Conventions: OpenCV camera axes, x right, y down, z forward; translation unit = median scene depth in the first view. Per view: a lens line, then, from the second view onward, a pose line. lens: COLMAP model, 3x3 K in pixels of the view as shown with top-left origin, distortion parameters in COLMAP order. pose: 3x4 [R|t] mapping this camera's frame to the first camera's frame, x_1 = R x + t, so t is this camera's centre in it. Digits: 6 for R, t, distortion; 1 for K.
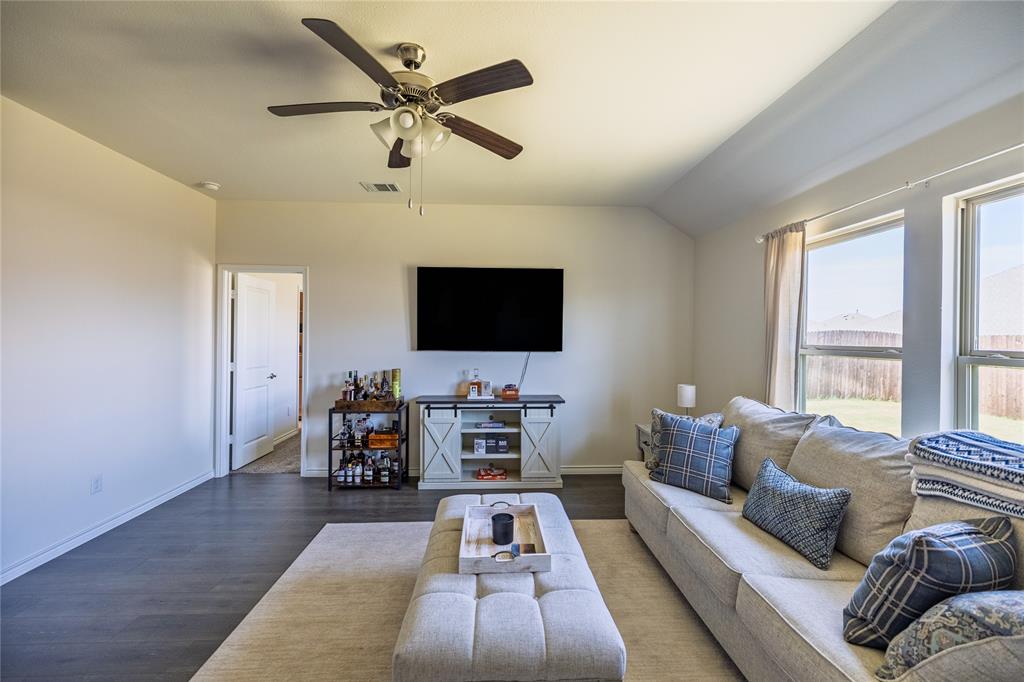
lens RADIAL K [[430.9, 0, 507.7], [0, 430.9, 335.2], [0, 0, 1]] dist [0.001463, 0.000099]
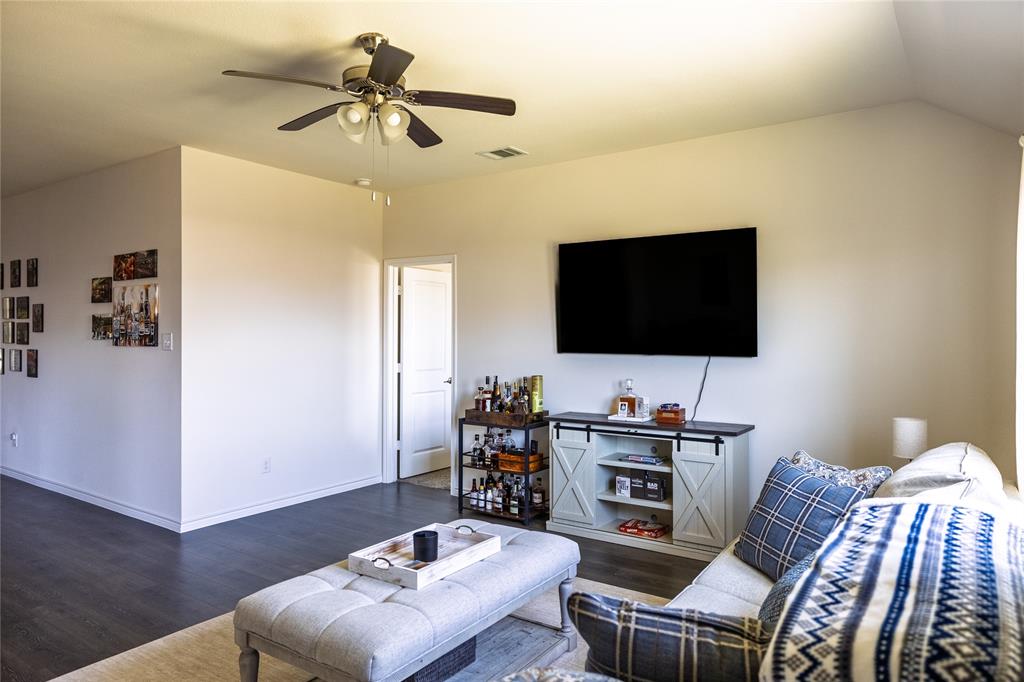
lens RADIAL K [[660.4, 0, 505.5], [0, 660.4, 335.7], [0, 0, 1]] dist [-0.002699, -0.000103]
pose [[0.793916, -0.003811, -0.608016, 0.458931], [0.005707, 0.999983, 0.001184, 0.003282], [0.608001, -0.004410, 0.793924, 0.002381]]
